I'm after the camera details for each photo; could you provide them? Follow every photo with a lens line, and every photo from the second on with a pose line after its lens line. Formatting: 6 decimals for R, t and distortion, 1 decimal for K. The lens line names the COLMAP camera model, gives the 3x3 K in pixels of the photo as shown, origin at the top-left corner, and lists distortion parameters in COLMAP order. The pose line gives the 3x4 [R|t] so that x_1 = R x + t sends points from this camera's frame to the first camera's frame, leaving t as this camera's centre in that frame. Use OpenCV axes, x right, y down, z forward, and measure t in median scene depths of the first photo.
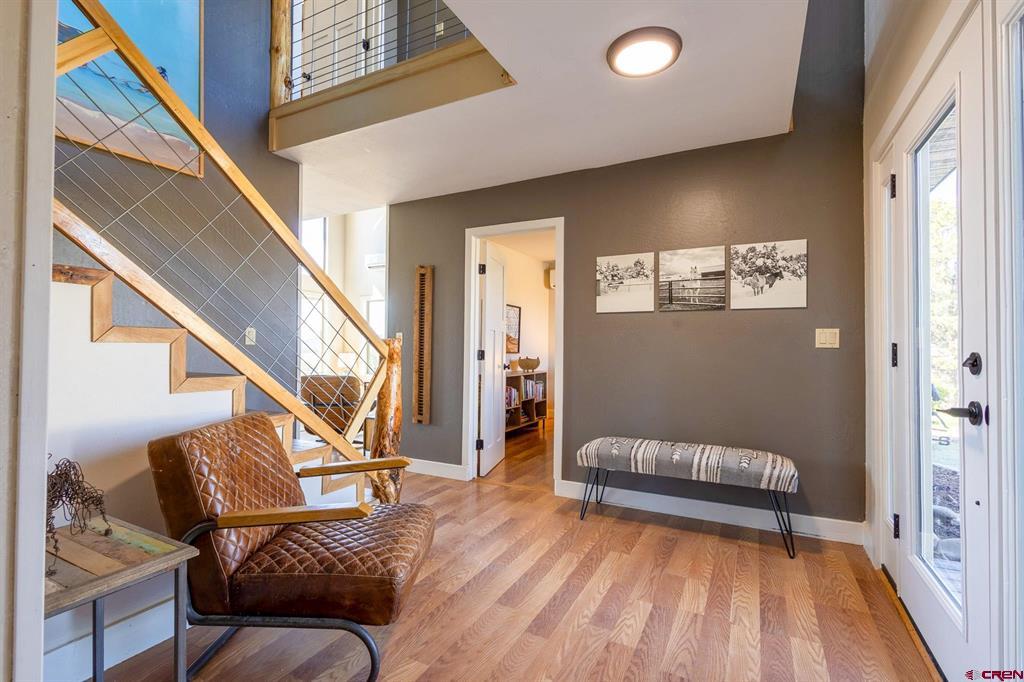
lens RADIAL K [[468.4, 0, 512.2], [0, 468.4, 340.5], [0, 0, 1]] dist [0.005293, -0.000239]
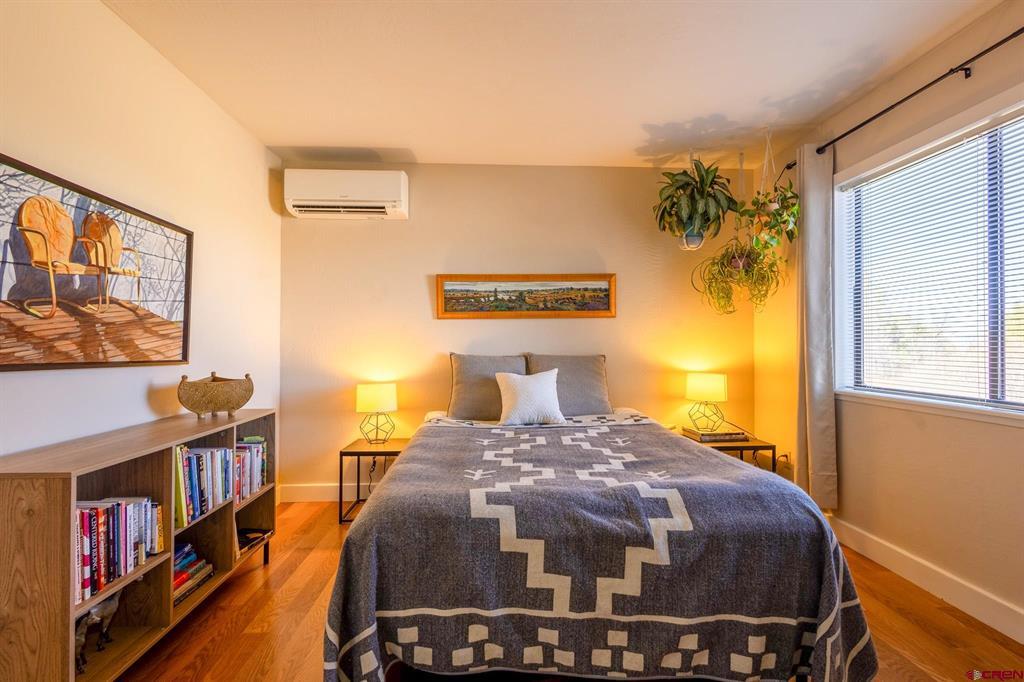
lens RADIAL K [[468.4, 0, 509.4], [0, 468.4, 344.6], [0, 0, 1]] dist [0.005293, -0.000239]
pose [[0.863171, -0.000712, 0.504911, 0.047408], [-0.001996, 0.999986, 0.004822, 0.011441], [-0.504908, -0.005170, 0.863158, 0.601449]]
